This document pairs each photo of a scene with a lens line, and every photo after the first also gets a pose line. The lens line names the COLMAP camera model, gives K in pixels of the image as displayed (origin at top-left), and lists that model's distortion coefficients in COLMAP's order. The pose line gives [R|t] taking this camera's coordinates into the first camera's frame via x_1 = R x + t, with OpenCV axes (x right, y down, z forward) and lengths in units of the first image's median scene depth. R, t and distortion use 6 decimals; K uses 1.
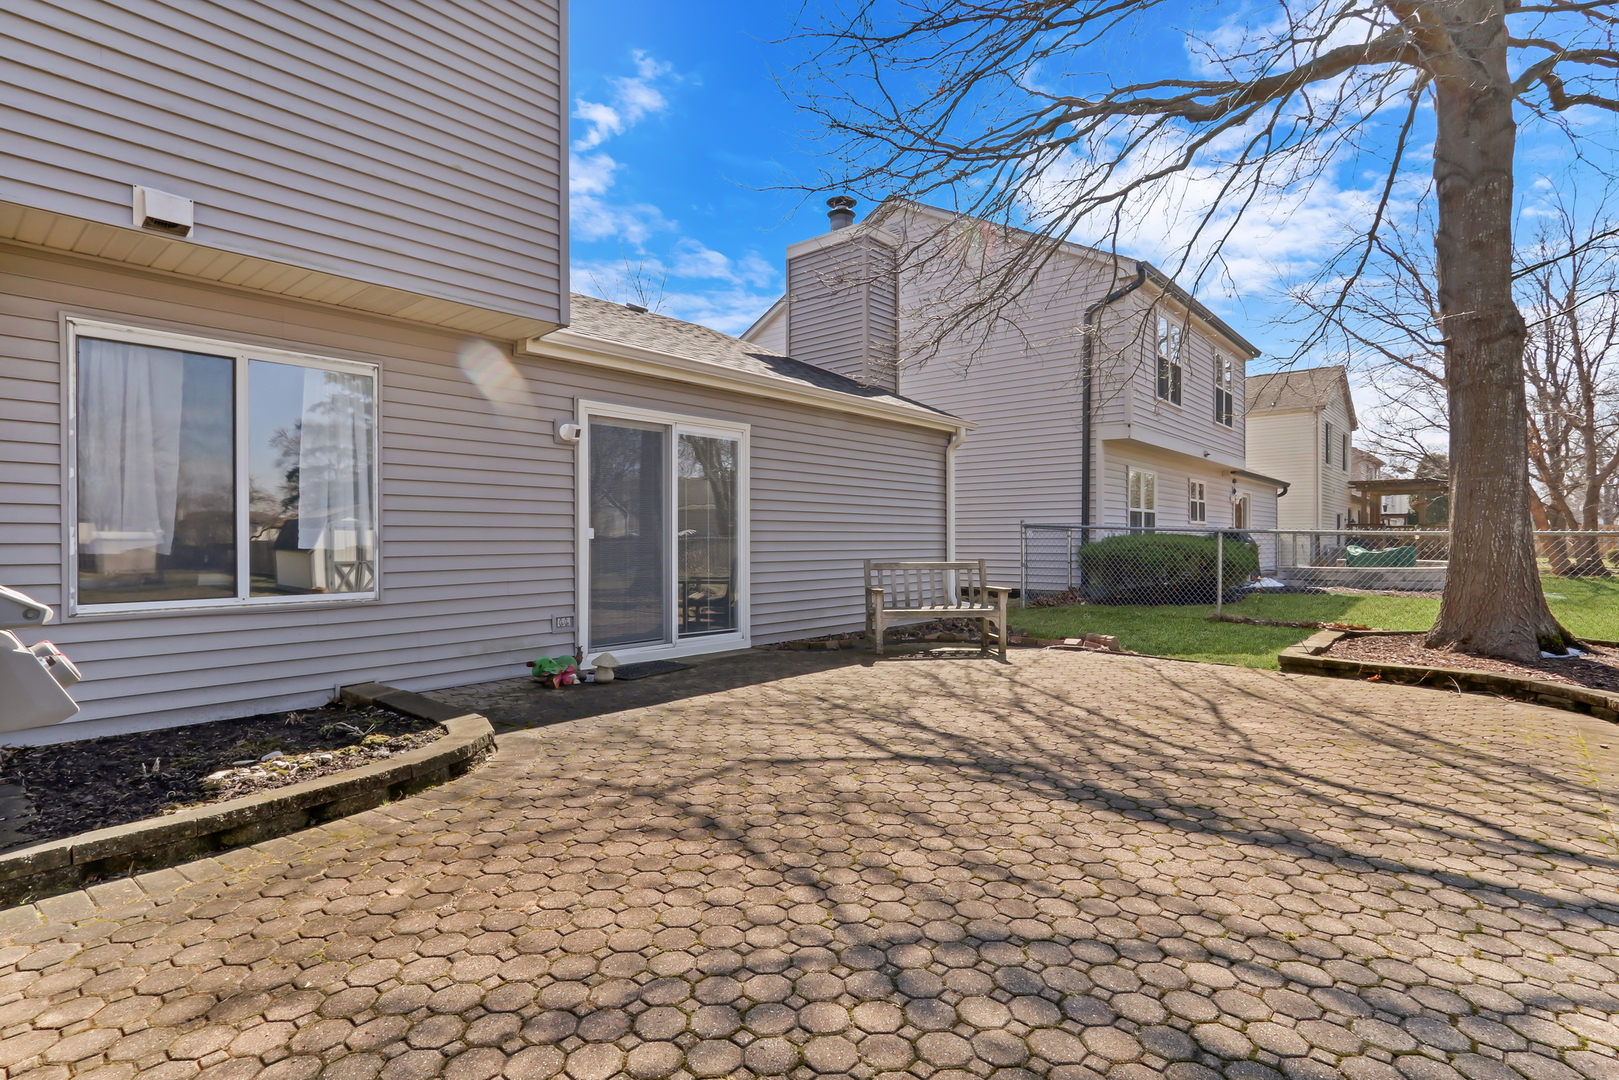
lens RADIAL K [[808.2, 0, 809.5], [0, 808.2, 540.0], [0, 0, 1]] dist [0.002952, 0.000588]
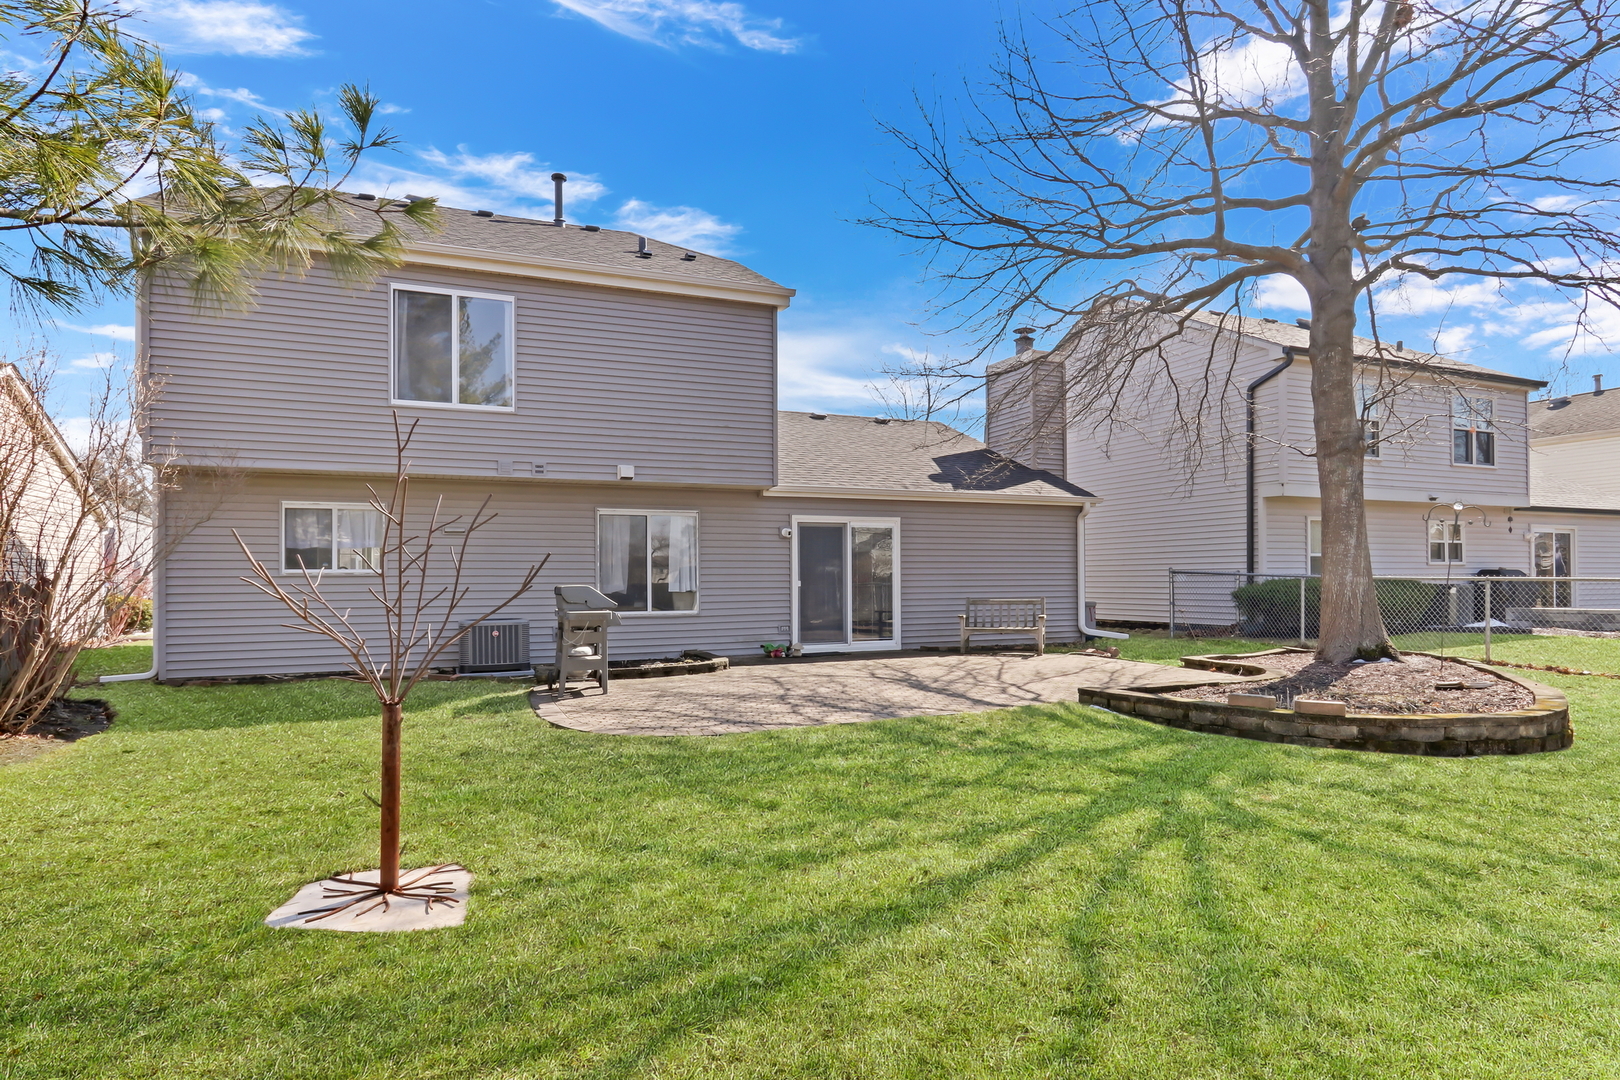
lens RADIAL K [[885.6, 0, 809.3], [0, 885.6, 566.2], [0, 0, 1]] dist [-0.001438, 0.000320]
pose [[0.898428, -0.011404, -0.438973, 0.572699], [0.005695, 0.999881, -0.014320, -0.015990], [0.439084, 0.010366, 0.898386, -0.751895]]
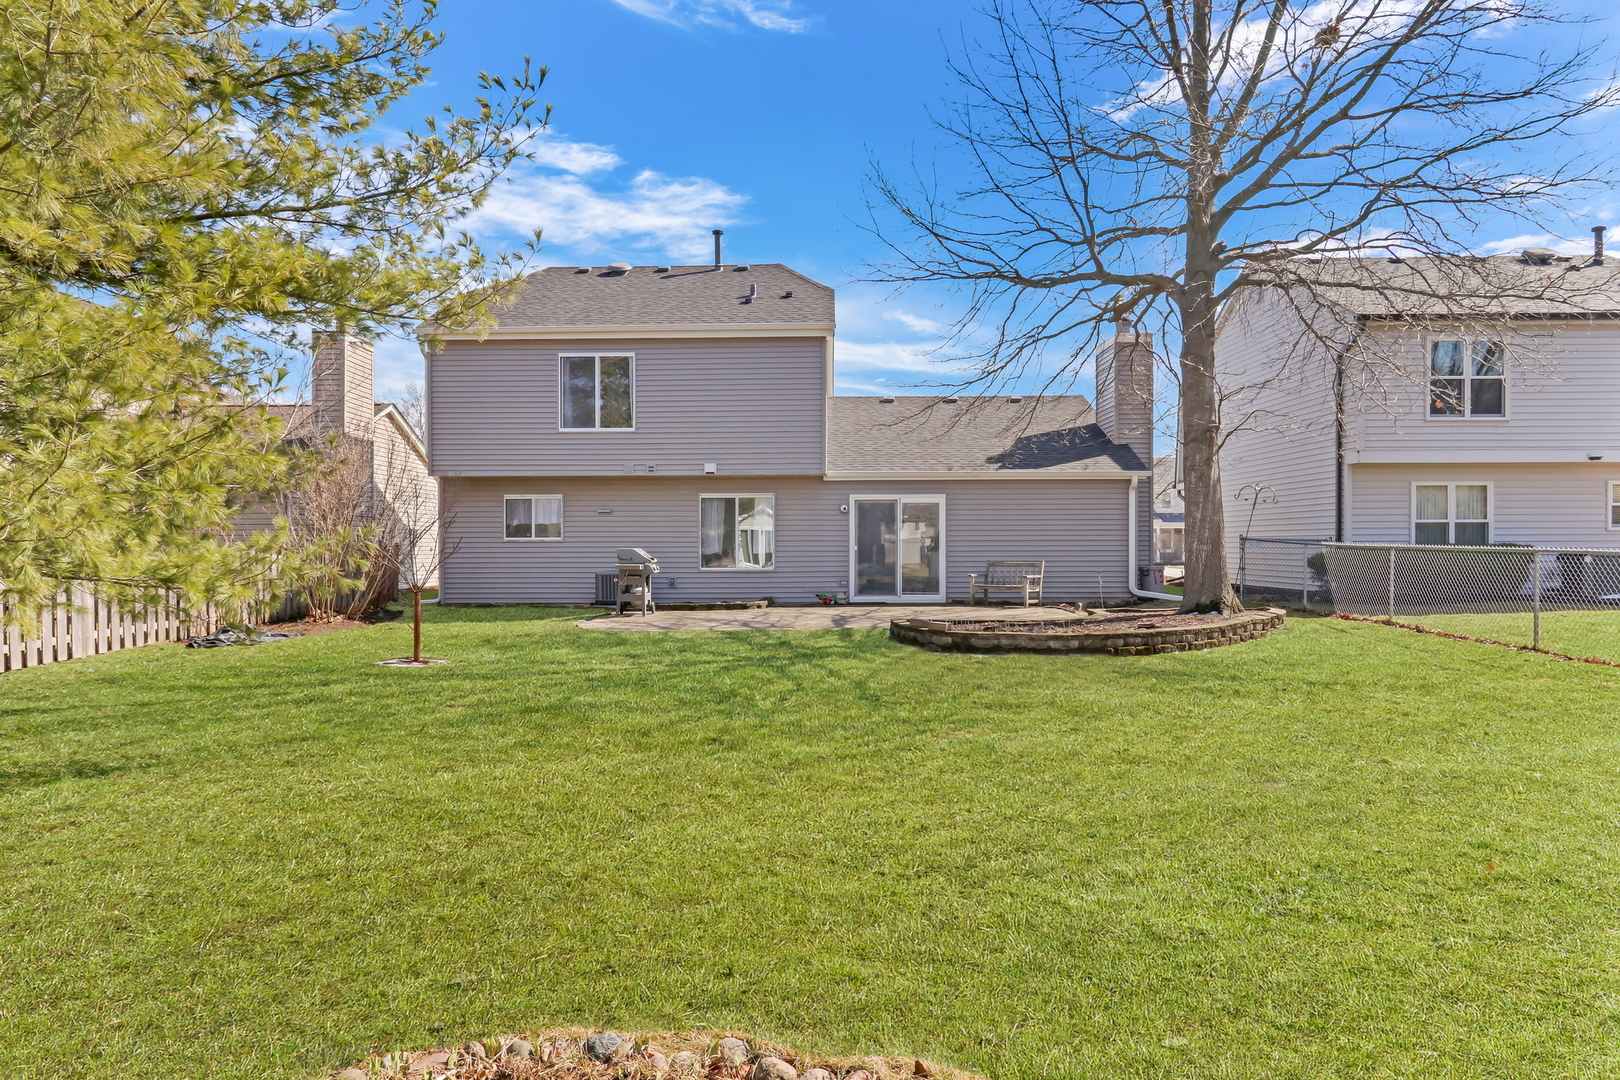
lens RADIAL K [[1044.2, 0, 810.0], [0, 1044.2, 540.0], [0, 0, 1]] dist [-0.002055, -0.001177]
pose [[0.644359, -0.004676, -0.764709, 1.741717], [0.003038, 0.999989, -0.003554, -0.018652], [0.764717, -0.000033, 0.644366, -0.973461]]
